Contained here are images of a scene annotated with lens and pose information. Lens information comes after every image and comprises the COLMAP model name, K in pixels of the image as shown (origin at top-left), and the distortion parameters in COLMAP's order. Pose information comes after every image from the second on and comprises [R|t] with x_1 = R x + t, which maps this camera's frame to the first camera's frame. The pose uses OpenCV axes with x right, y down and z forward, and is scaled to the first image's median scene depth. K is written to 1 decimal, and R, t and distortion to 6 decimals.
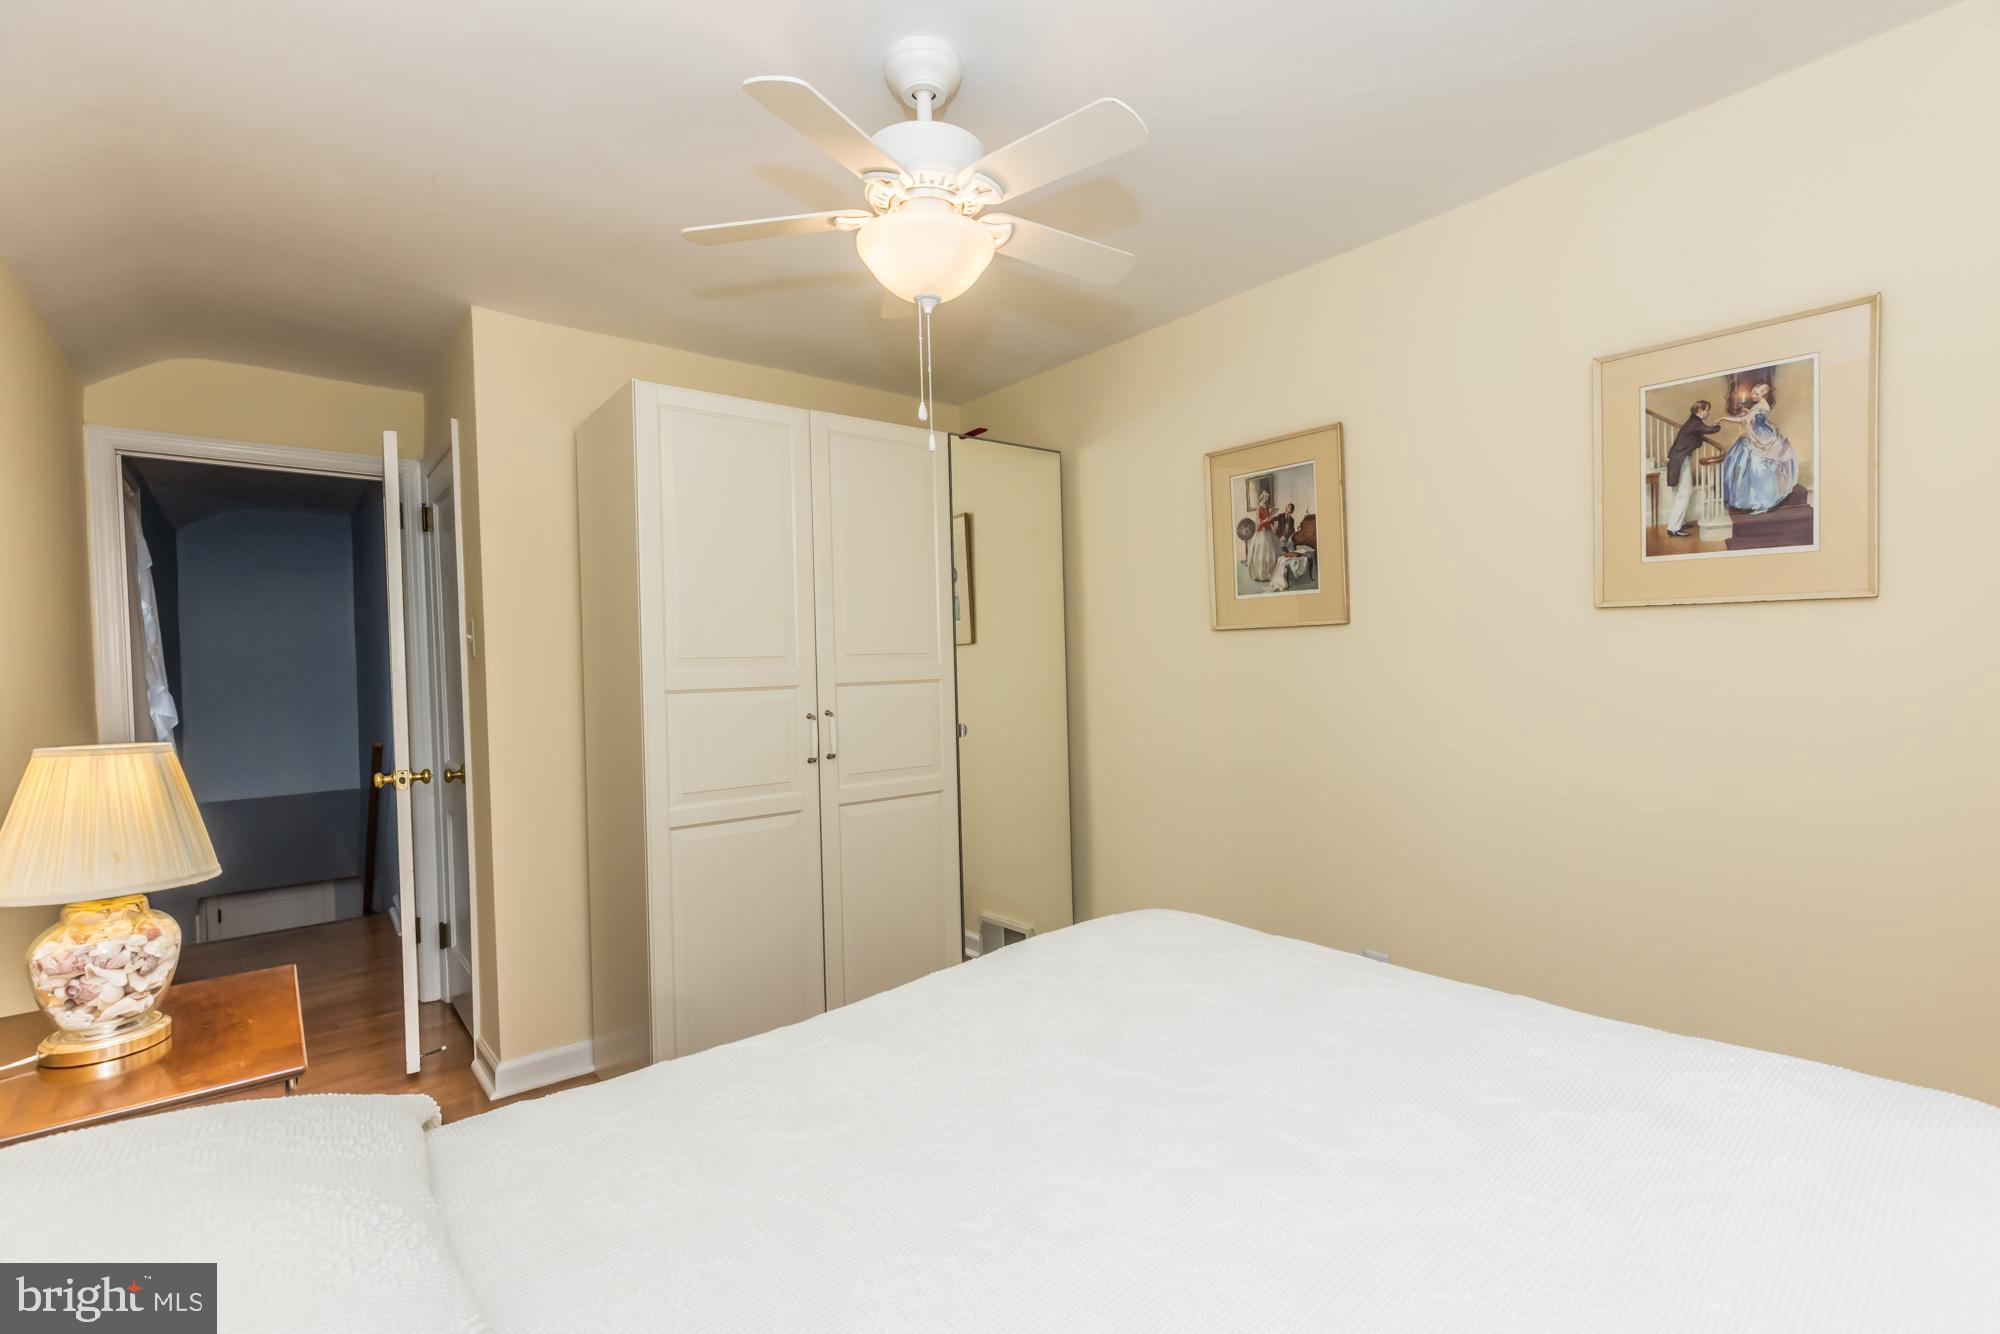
lens RADIAL K [[900.8, 0, 1001.8], [0, 900.8, 675.4], [0, 0, 1]] dist [0.001956, 0.000228]
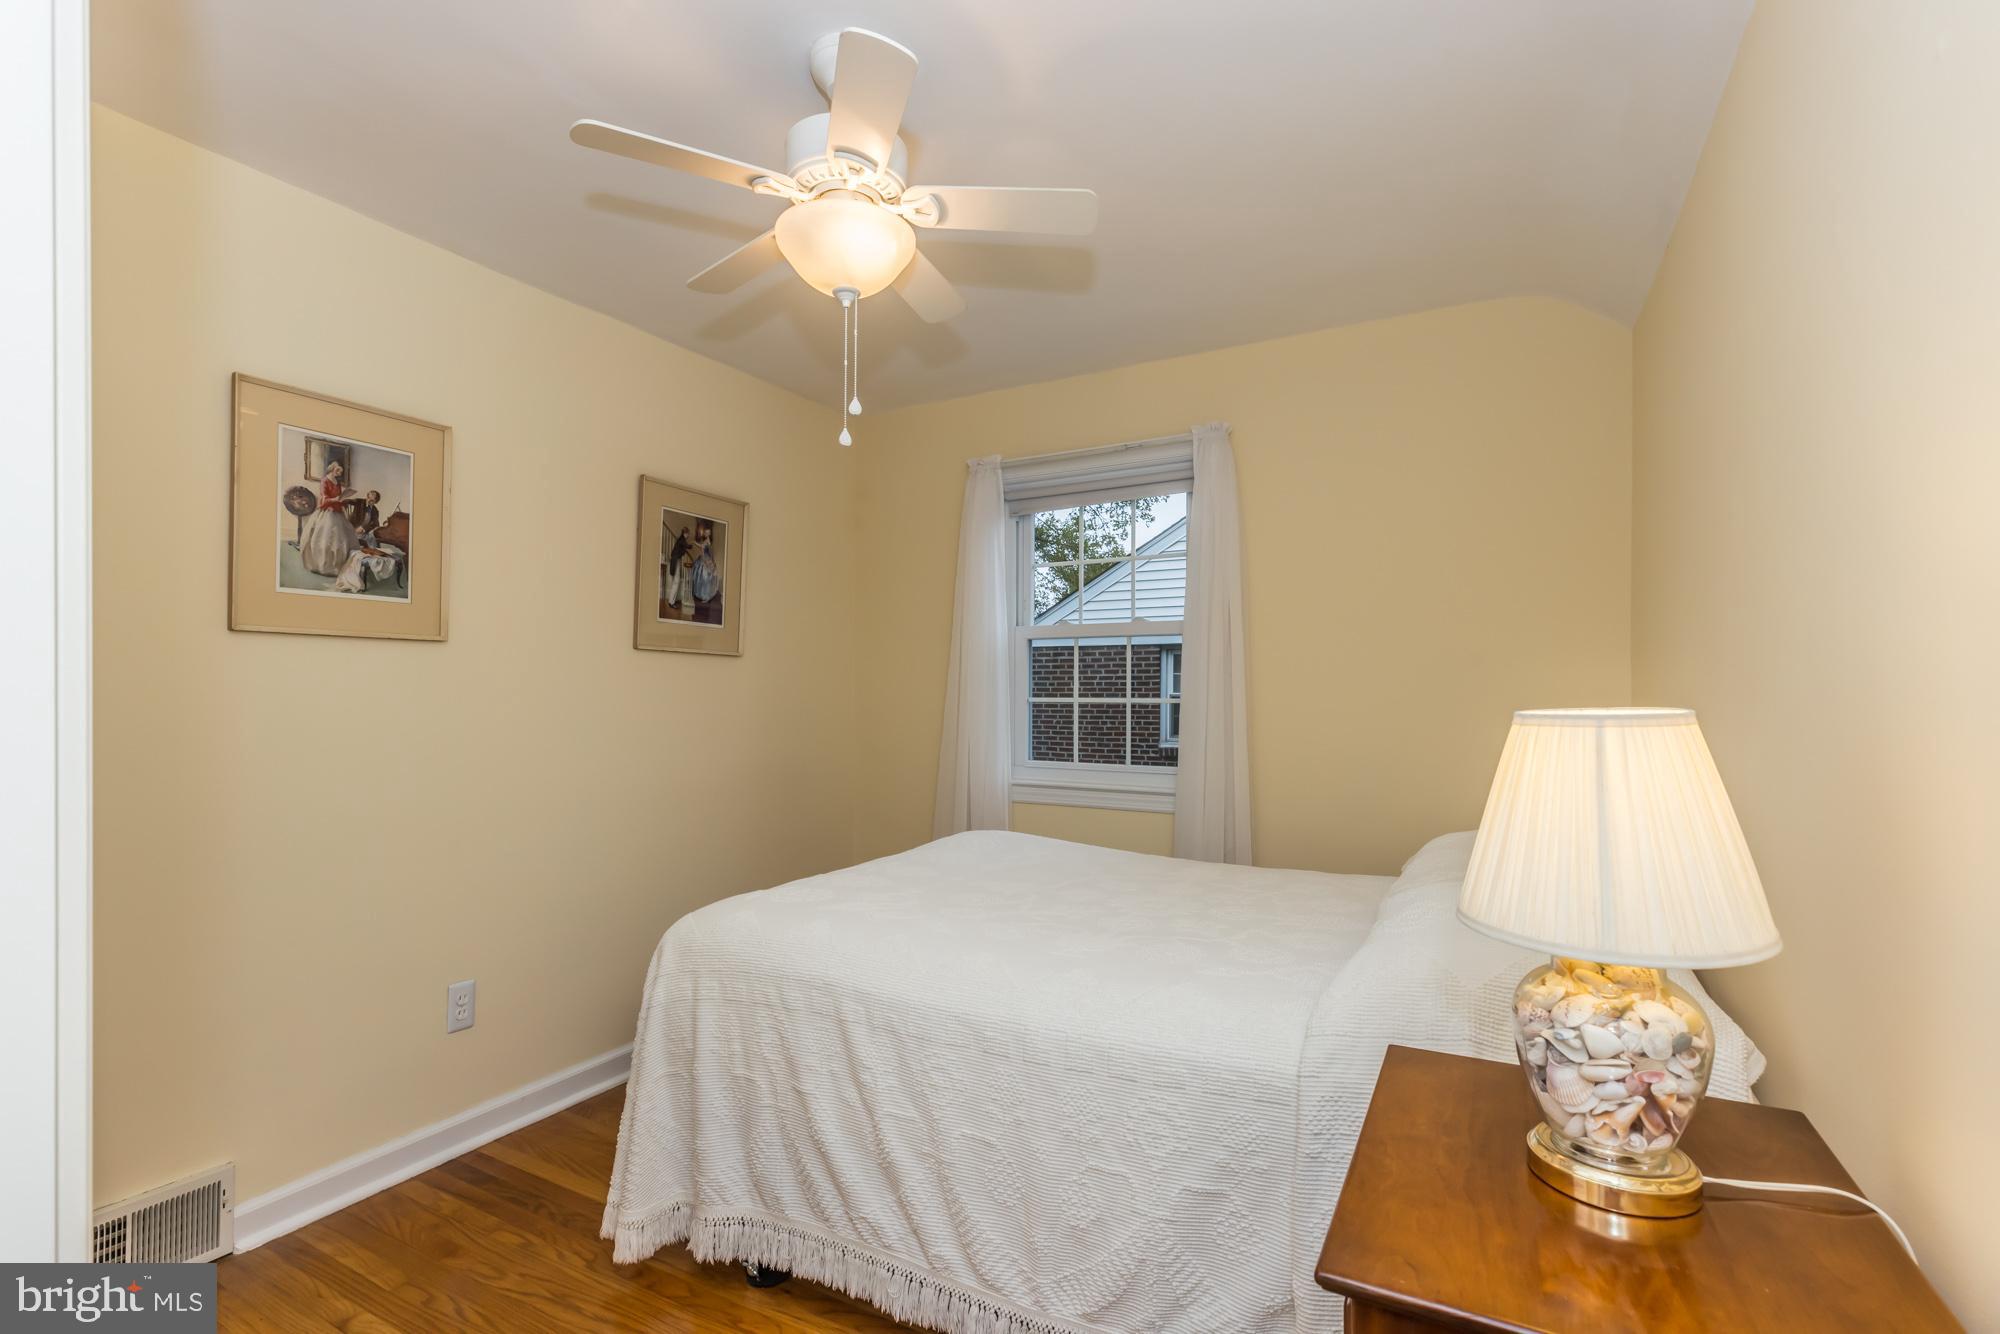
lens RADIAL K [[900.8, 0, 1002.2], [0, 900.8, 672.9], [0, 0, 1]] dist [0.001956, 0.000228]
pose [[-0.370704, 0.034379, 0.928115, -0.665463], [0.010238, 0.999405, -0.032931, 0.011541], [-0.928695, -0.002706, -0.370835, 0.767752]]
